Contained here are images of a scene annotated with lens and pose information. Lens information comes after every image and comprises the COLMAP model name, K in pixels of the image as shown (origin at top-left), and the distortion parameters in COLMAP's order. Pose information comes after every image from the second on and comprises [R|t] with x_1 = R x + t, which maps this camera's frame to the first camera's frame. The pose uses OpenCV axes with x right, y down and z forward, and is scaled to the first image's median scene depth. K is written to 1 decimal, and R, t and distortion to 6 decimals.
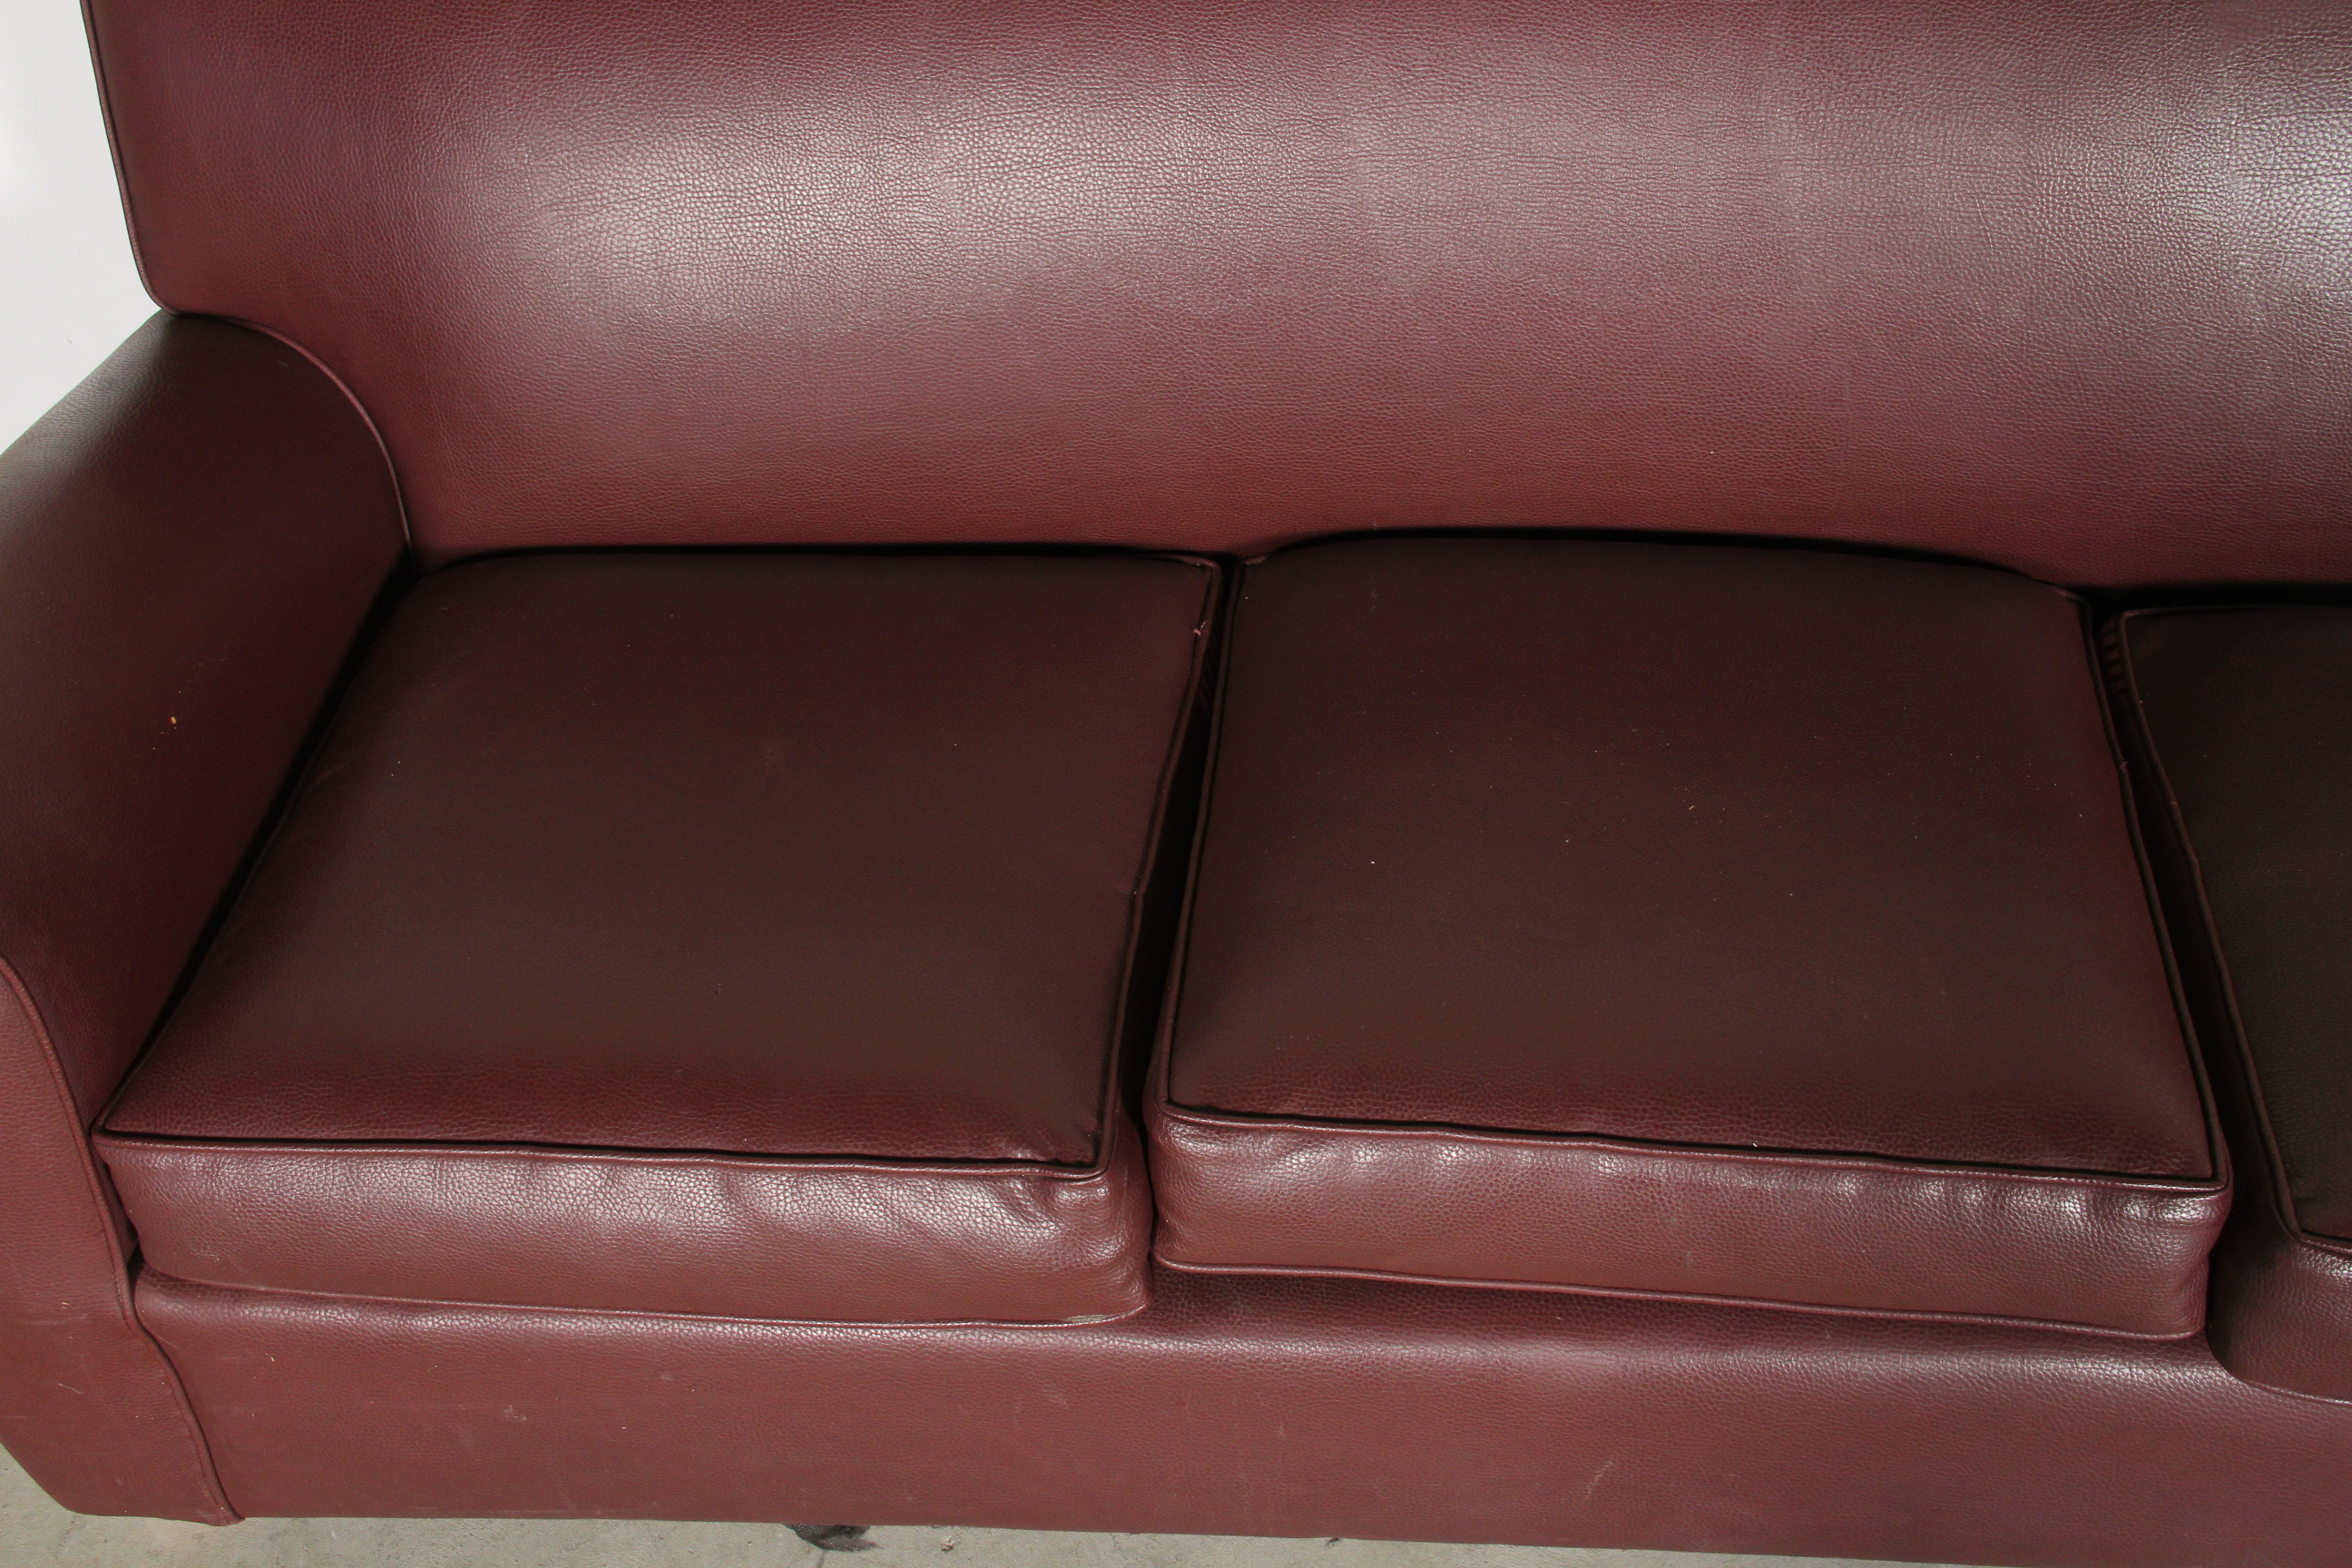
lens RADIAL K [[2679.8, 0, 1192.6], [0, 2679.8, 777.8], [0, 0, 1]] dist [0.007460, 0.000000]
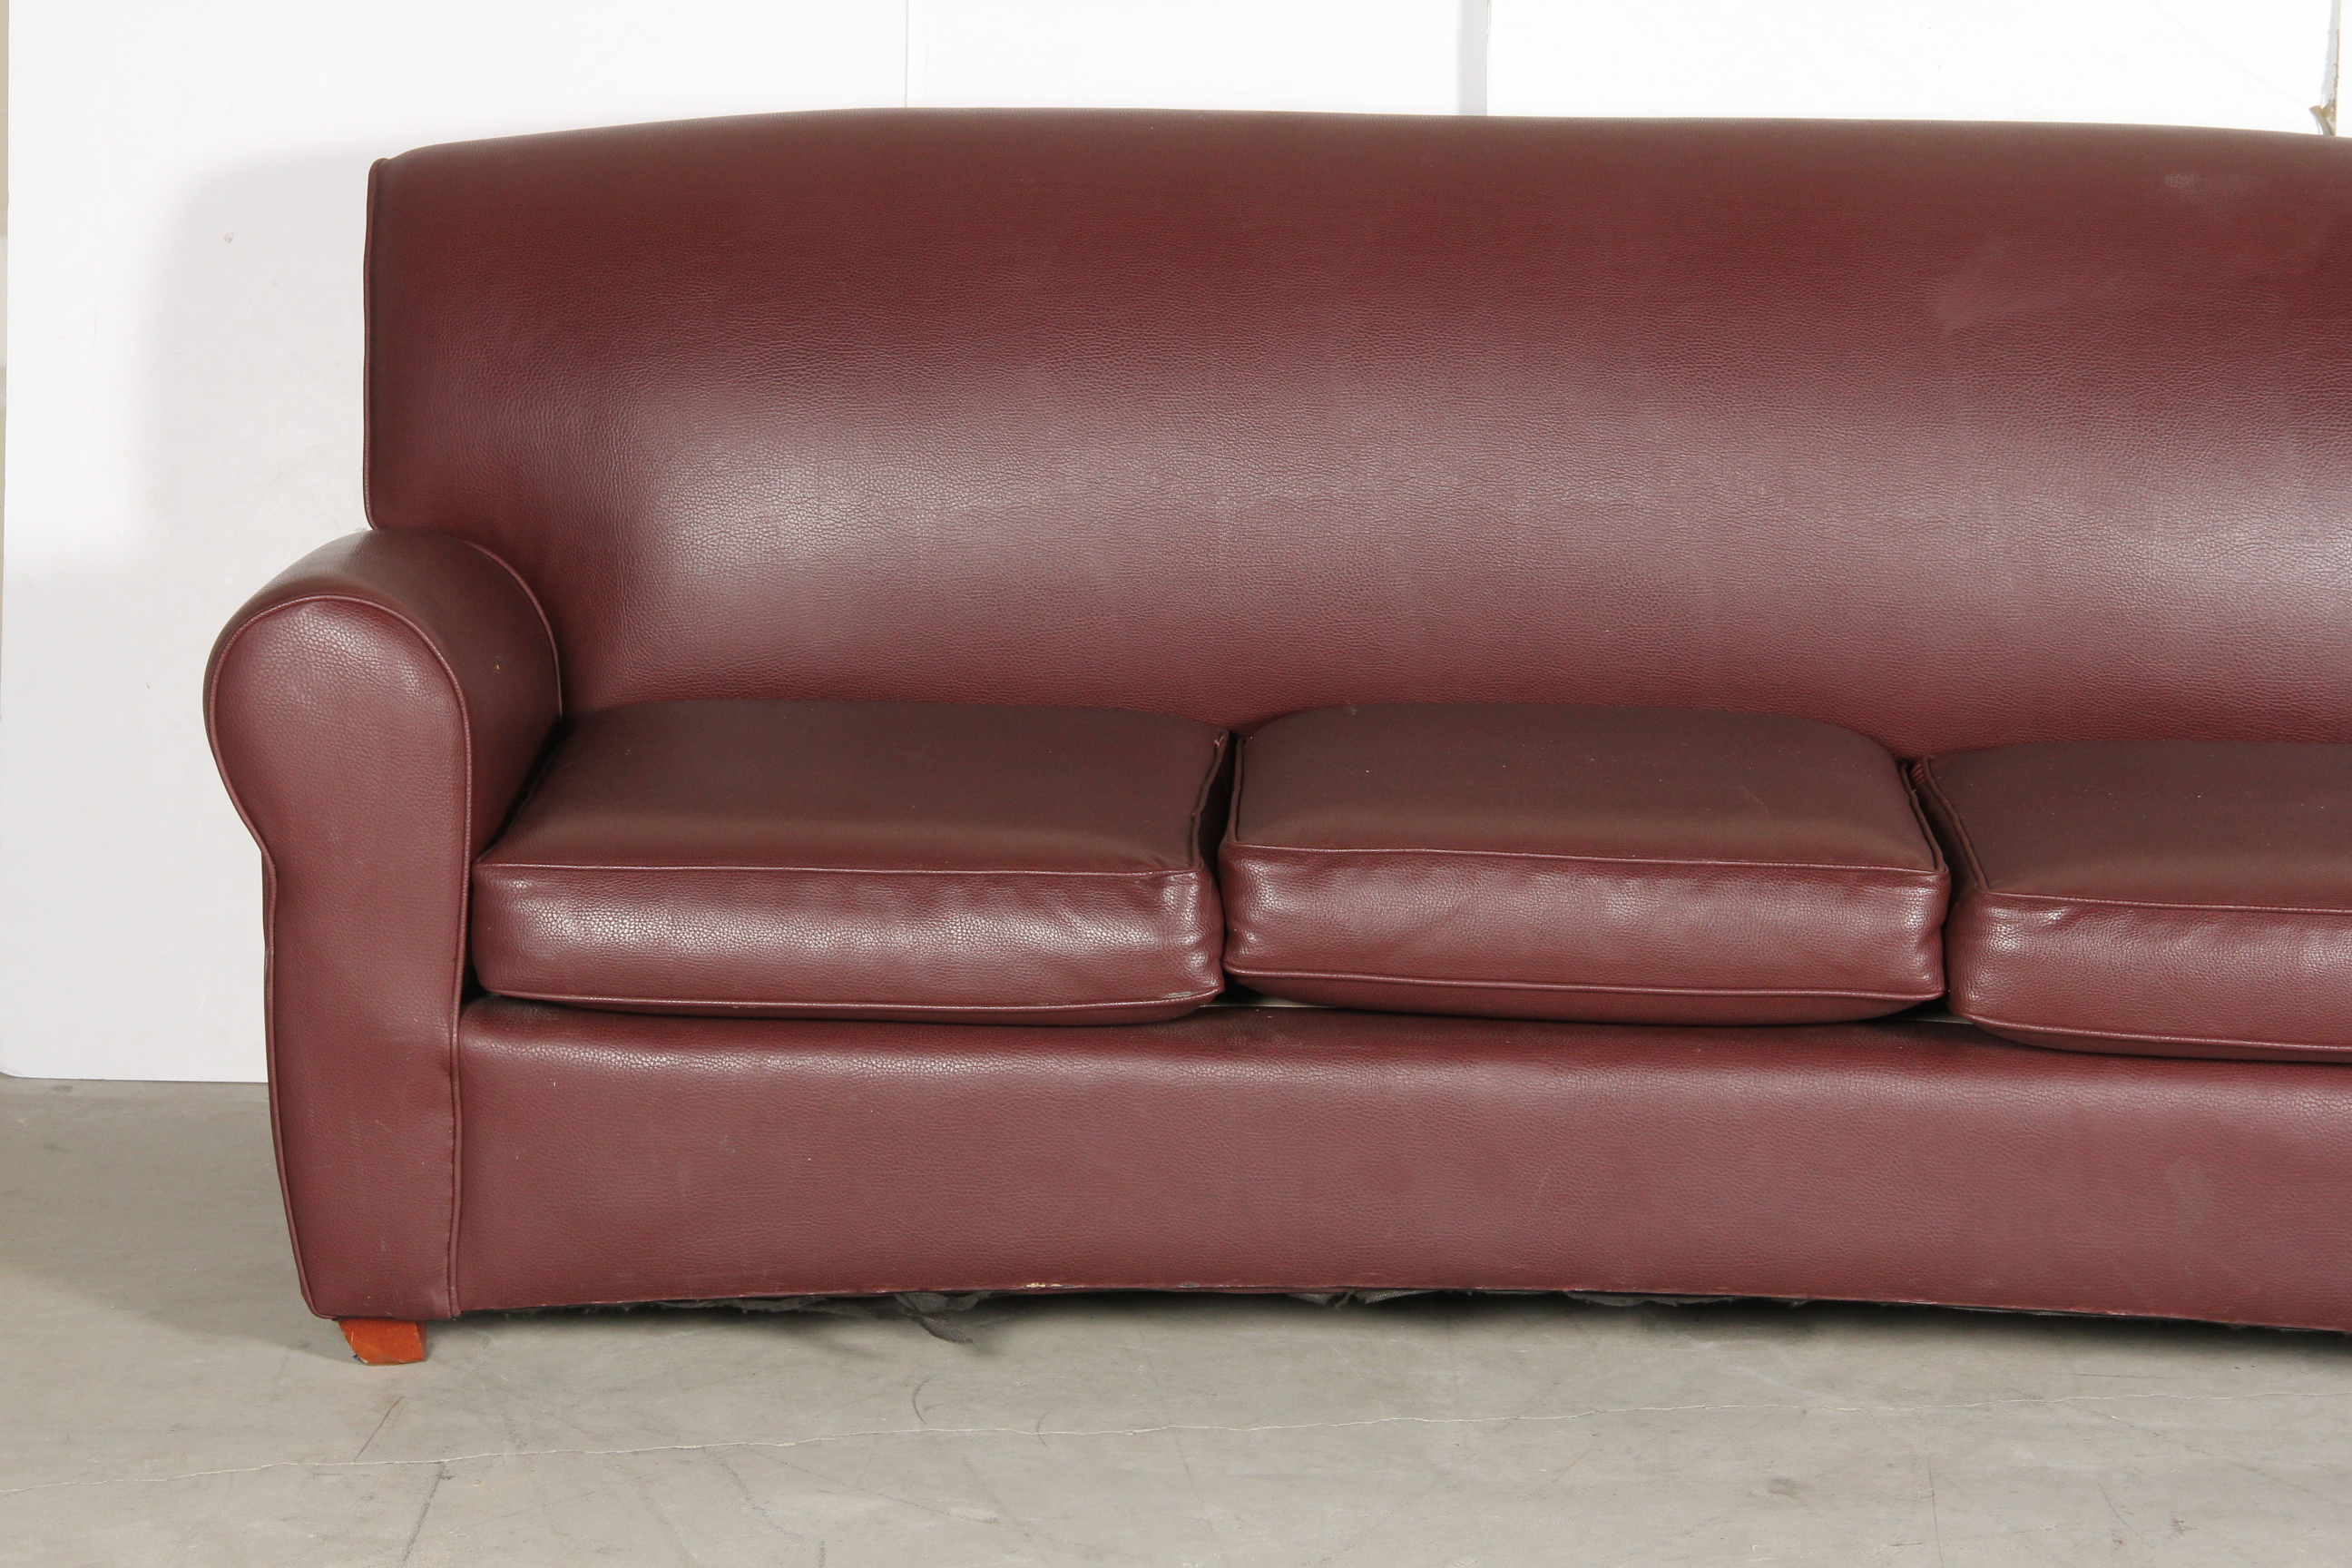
lens RADIAL K [[6697.8, 0, 1190.4], [0, 6697.8, 794.3], [0, 0, 1]] dist [0.628881, 0.000000]
pose [[0.995829, 0.041004, 0.081505, -0.328487], [0.001732, 0.884668, -0.466218, 1.769591], [-0.091222, 0.464414, 0.880908, -2.197202]]
